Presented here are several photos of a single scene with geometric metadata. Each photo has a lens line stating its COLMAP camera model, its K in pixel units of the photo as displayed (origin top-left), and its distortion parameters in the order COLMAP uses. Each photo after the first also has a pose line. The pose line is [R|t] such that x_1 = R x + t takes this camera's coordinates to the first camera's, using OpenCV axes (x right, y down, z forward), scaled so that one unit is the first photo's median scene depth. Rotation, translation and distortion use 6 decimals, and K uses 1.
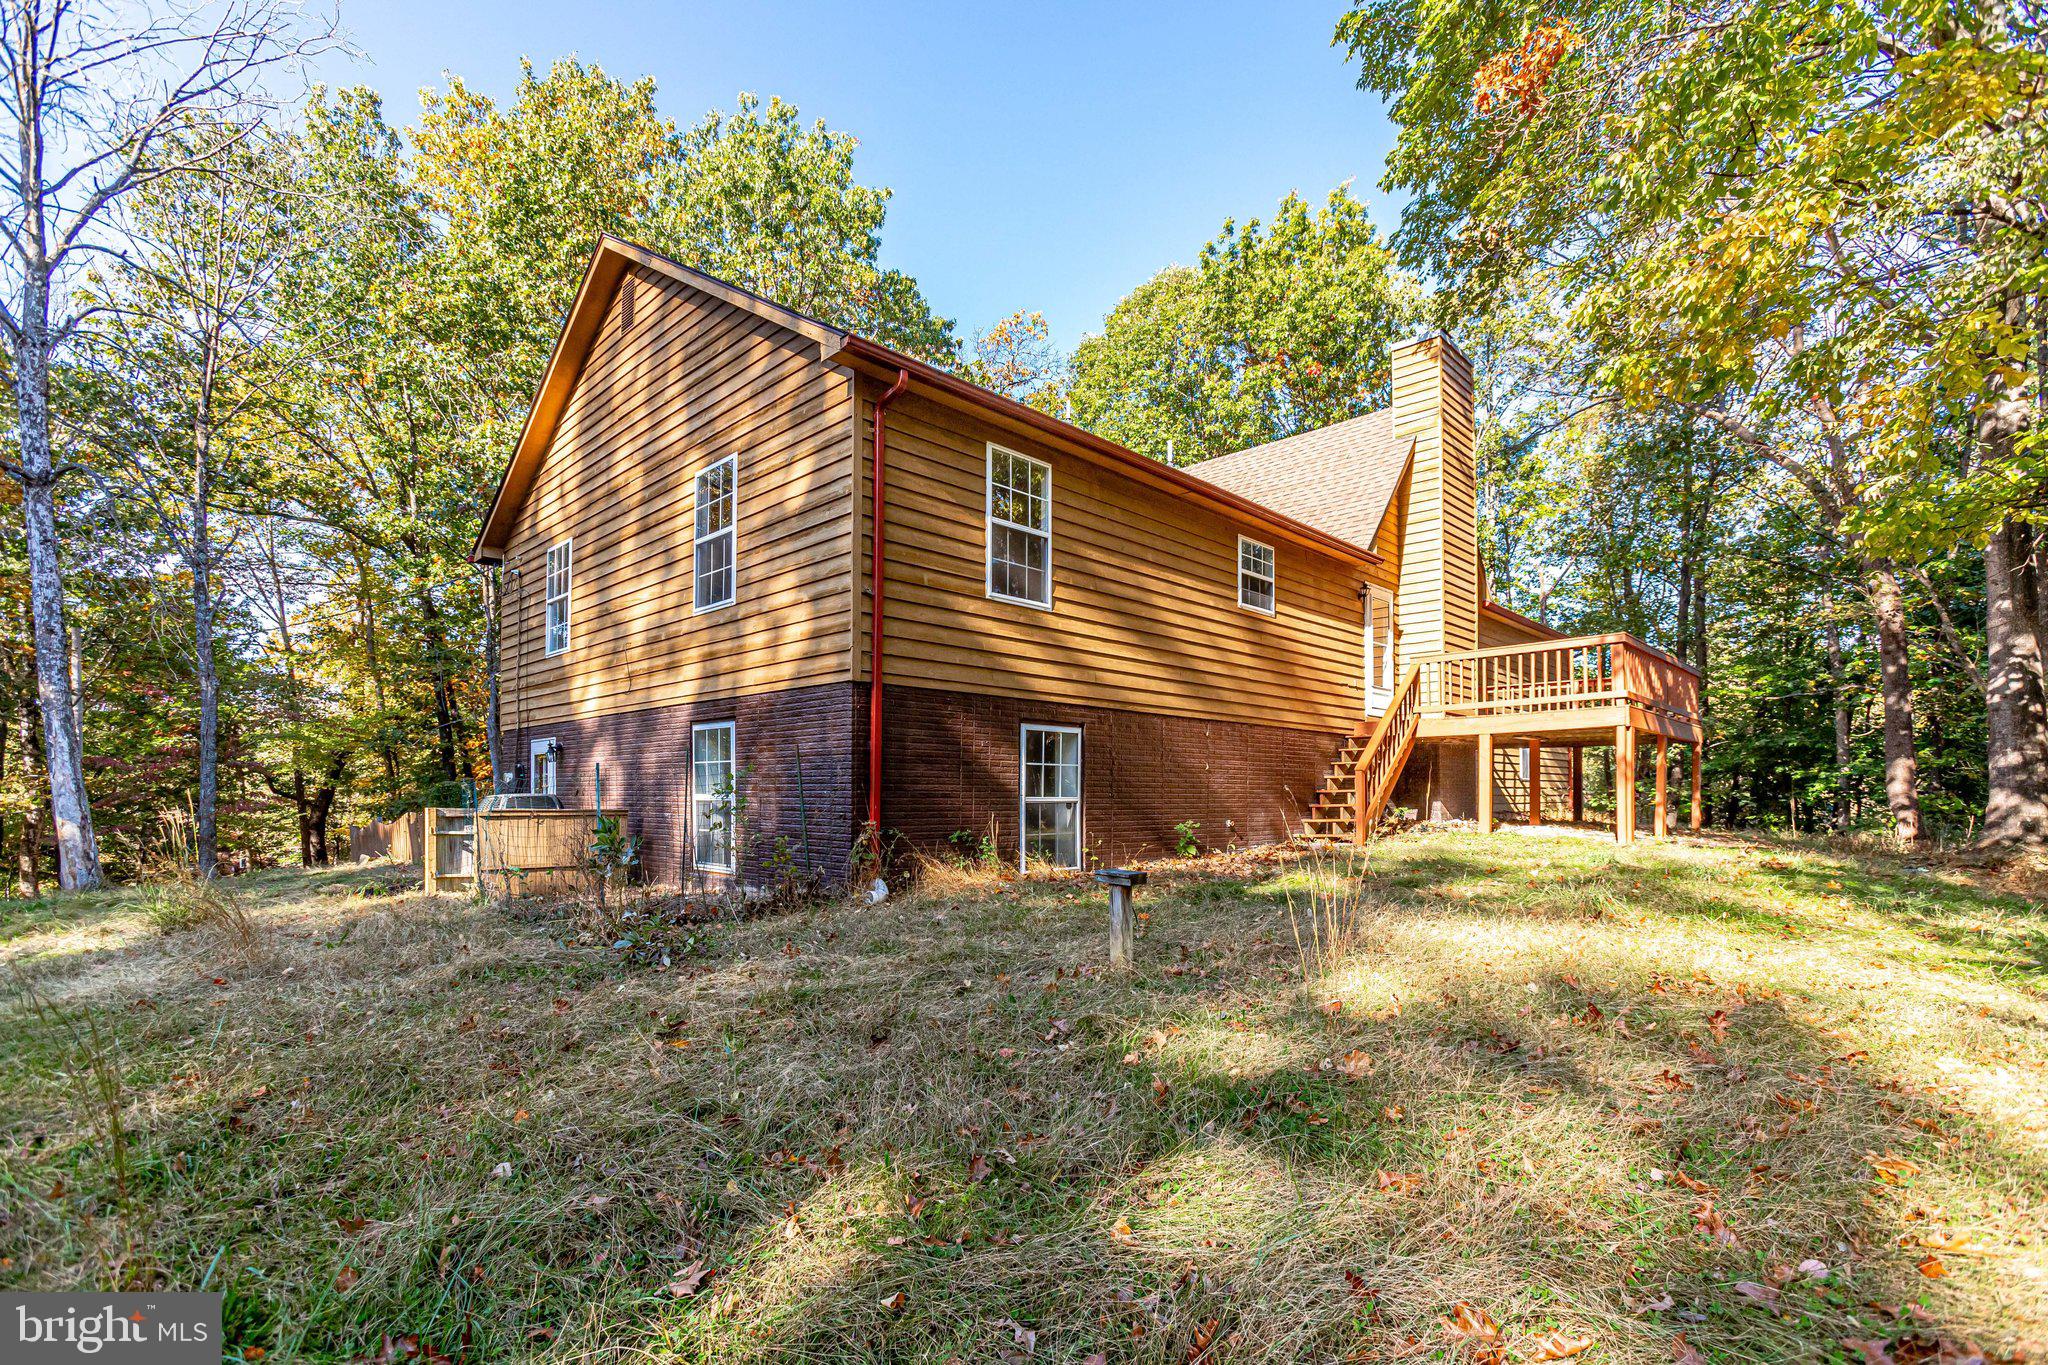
lens RADIAL K [[949.4, 0, 1034.8], [0, 949.4, 776.7], [0, 0, 1]] dist [-0.001873, 0.006142]
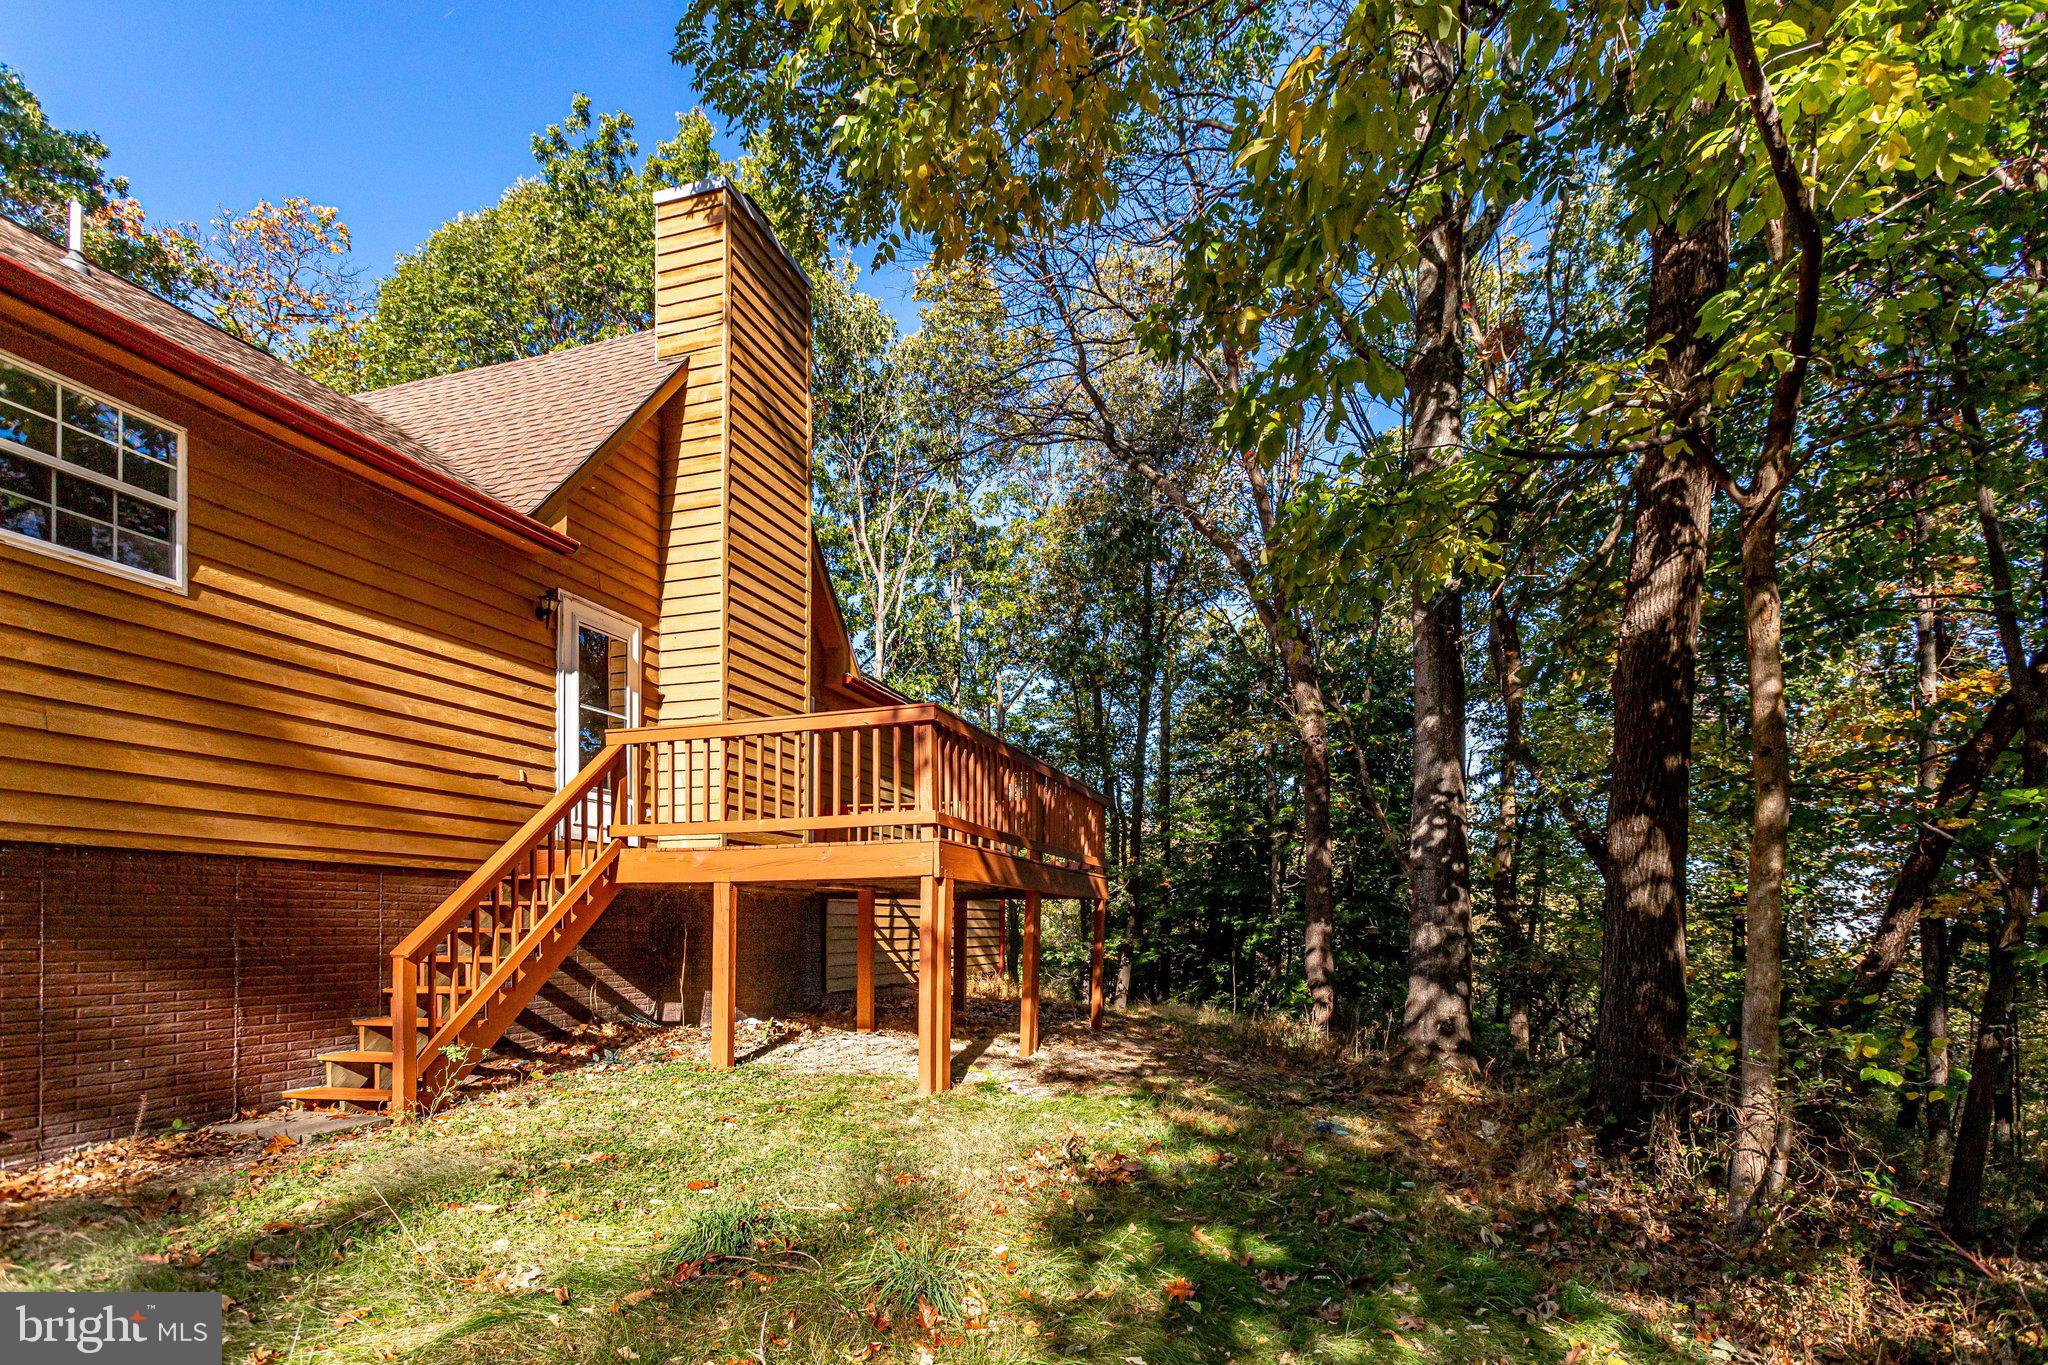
lens RADIAL K [[993.3, 0, 1023.0], [0, 993.3, 946.0], [0, 0, 1]] dist [0.000910, 0.000303]
pose [[0.902849, -0.001377, 0.429956, 0.395003], [-0.017233, 0.999075, 0.039386, -0.033812], [-0.429613, -0.042969, 0.901990, 0.425563]]
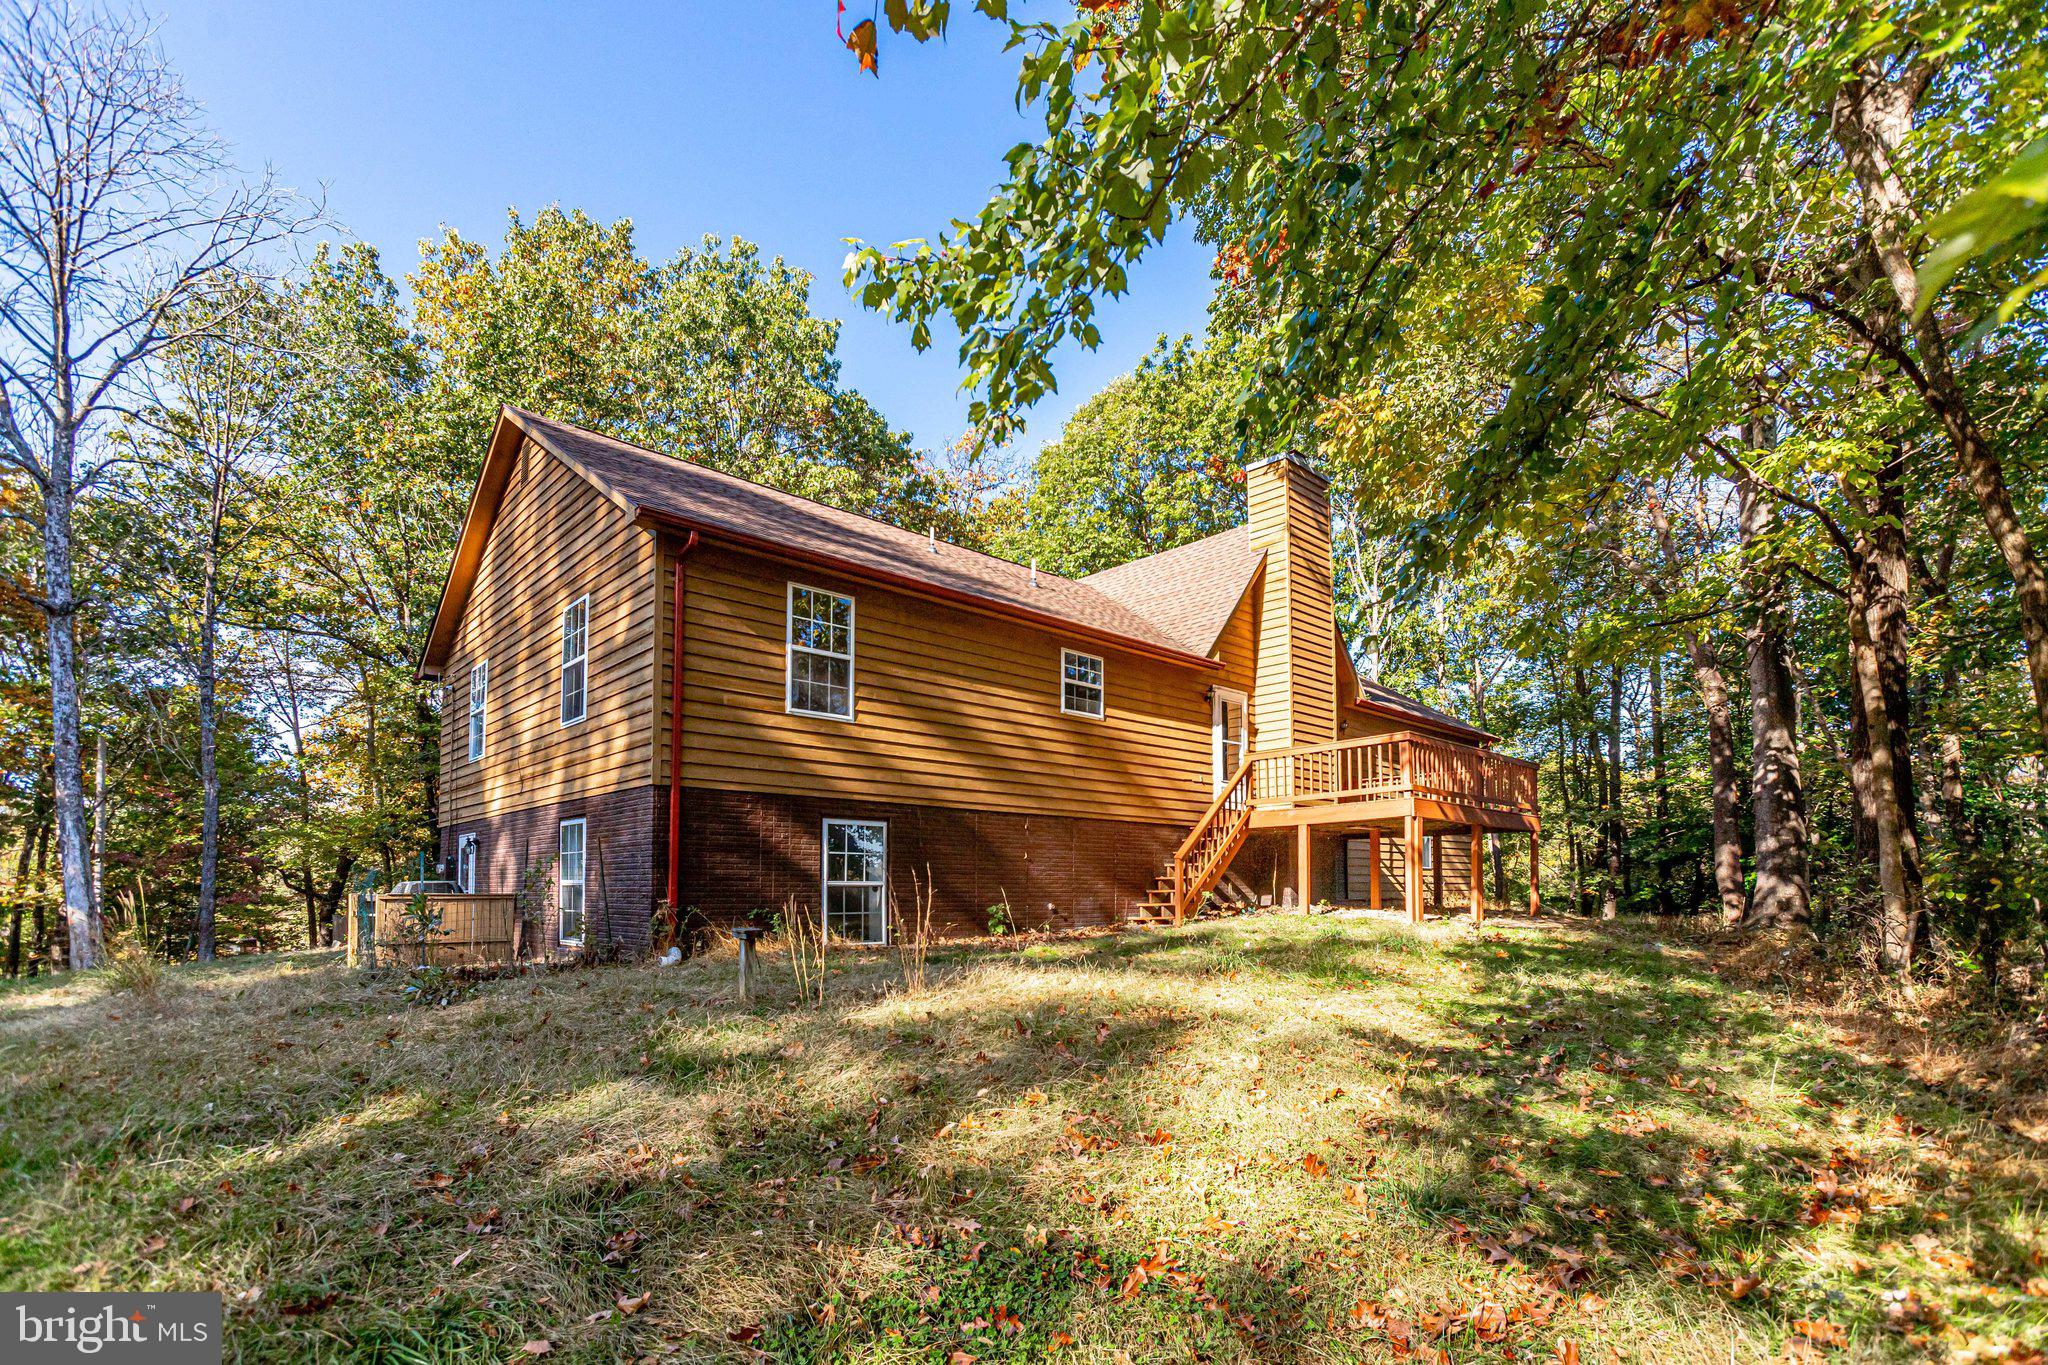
lens RADIAL K [[971.4, 0, 1020.9], [0, 971.4, 842.9], [0, 0, 1]] dist [-0.003805, 0.008846]
pose [[0.998860, -0.006259, -0.047324, 0.206795], [0.004915, 0.999583, -0.028448, 0.006981], [0.047482, 0.028183, 0.998474, -0.134875]]
